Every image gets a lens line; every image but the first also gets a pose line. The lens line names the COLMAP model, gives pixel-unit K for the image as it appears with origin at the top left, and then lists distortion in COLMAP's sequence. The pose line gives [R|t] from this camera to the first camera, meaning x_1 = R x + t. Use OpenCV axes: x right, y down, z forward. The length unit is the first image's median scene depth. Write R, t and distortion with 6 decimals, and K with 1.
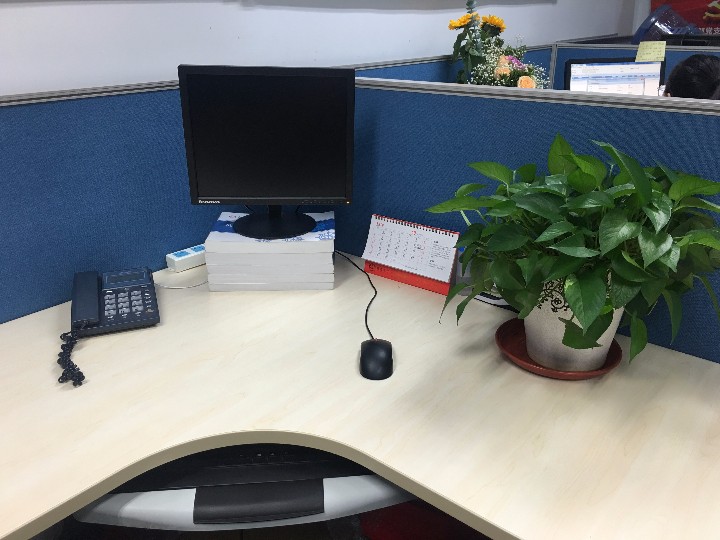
lens RADIAL K [[614.9, 0, 360.0], [0, 614.9, 270.0], [0, 0, 1]] dist [0.044090, -0.008539]
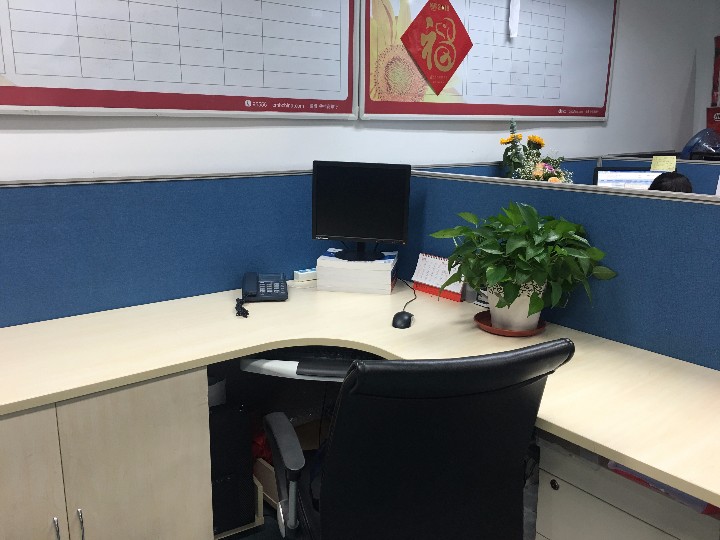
lens RADIAL K [[614.9, 0, 360.0], [0, 614.9, 270.0], [0, 0, 1]] dist [0.044090, -0.008539]
pose [[0.978898, 0.061086, -0.195005, 0.191789], [-0.092019, 0.983818, -0.153734, 0.225569], [0.182458, 0.168434, 0.968679, -0.604060]]
